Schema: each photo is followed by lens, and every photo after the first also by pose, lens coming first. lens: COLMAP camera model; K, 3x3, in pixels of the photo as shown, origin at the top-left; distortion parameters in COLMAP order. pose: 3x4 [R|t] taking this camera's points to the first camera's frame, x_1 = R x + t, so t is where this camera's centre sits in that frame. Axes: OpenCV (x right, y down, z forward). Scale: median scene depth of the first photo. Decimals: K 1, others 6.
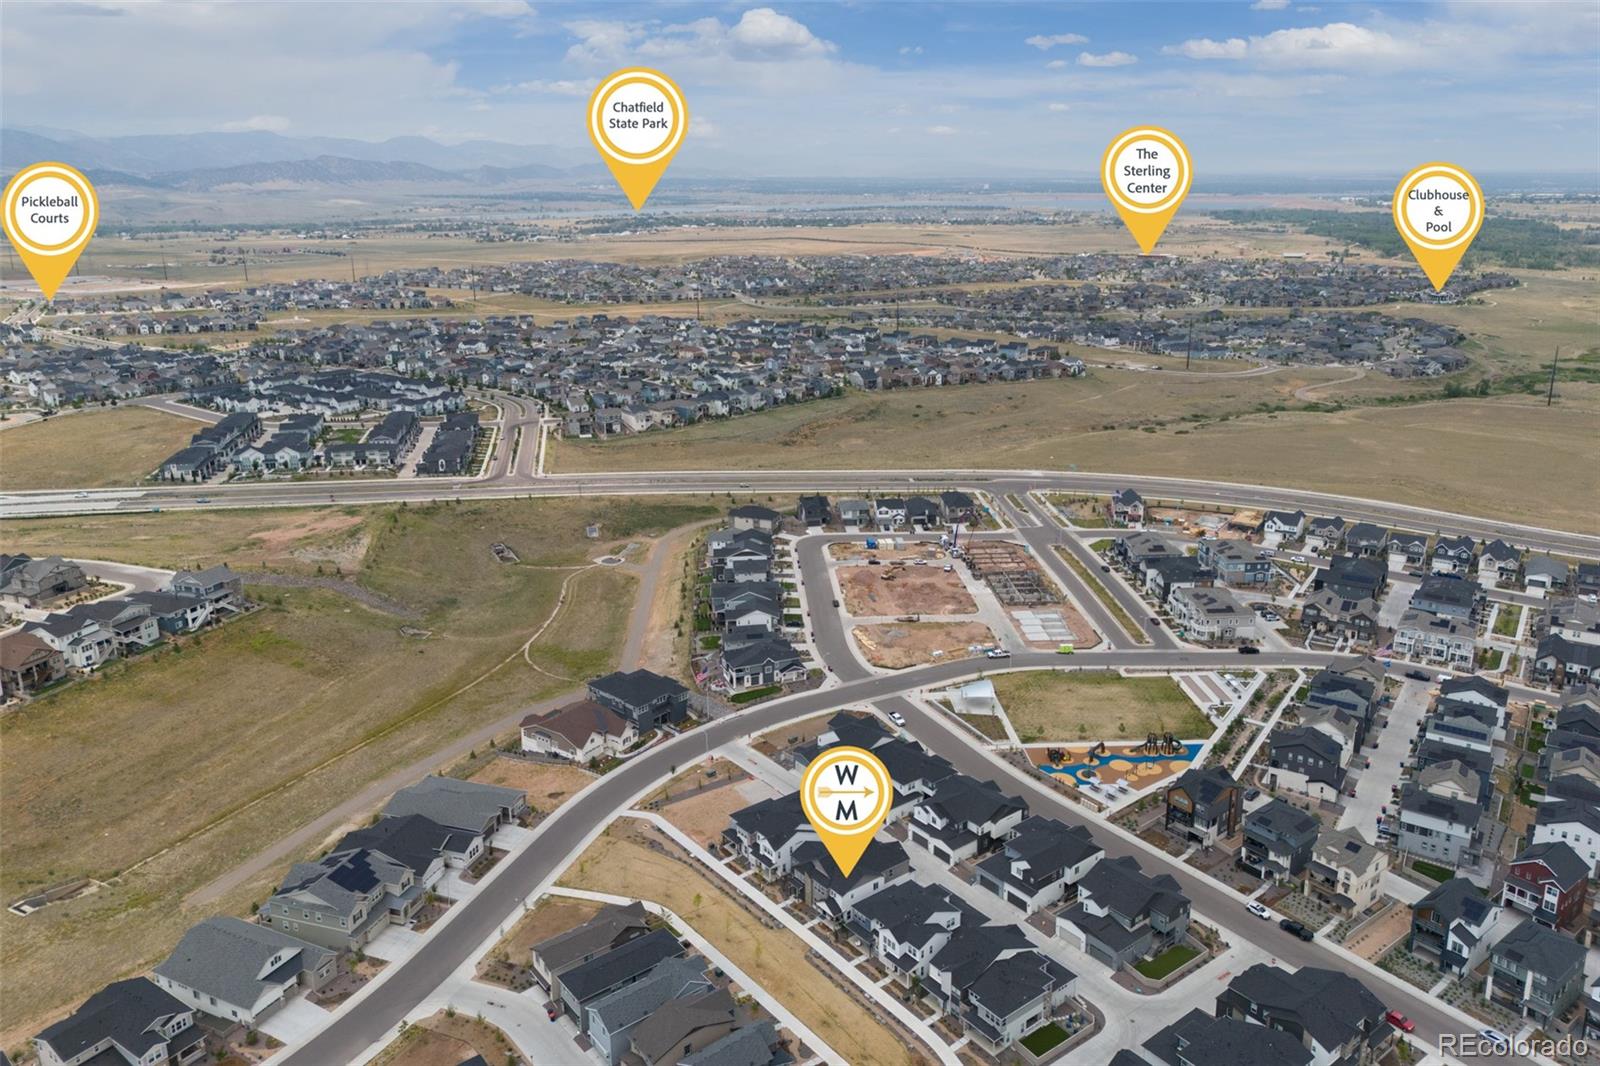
lens RADIAL K [[1207.7, 0, 809.0], [0, 1207.7, 505.9], [0, 0, 1]] dist [0.101403, -0.069841]
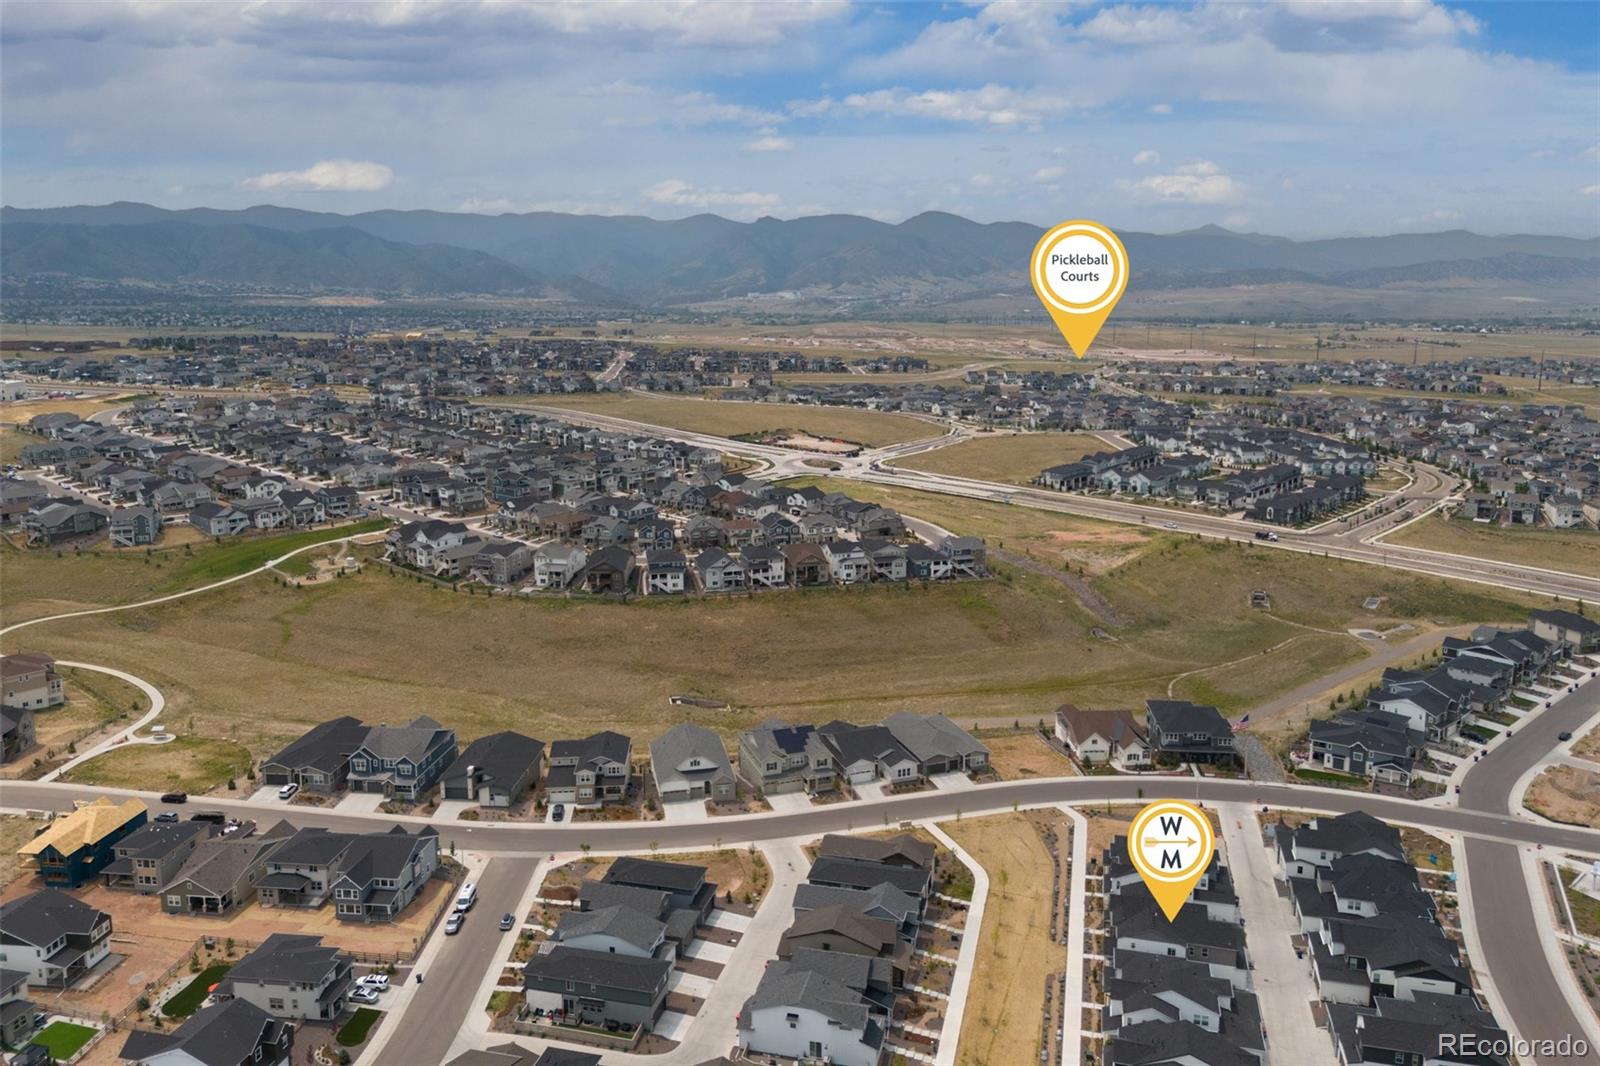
lens RADIAL K [[1207.7, 0, 809.0], [0, 1207.7, 505.9], [0, 0, 1]] dist [0.101403, -0.069841]
pose [[0.614872, 0.158057, -0.772625, 0.347202], [-0.222331, 0.974712, 0.022462, 0.032183], [0.756638, 0.157967, 0.634465, 0.151598]]
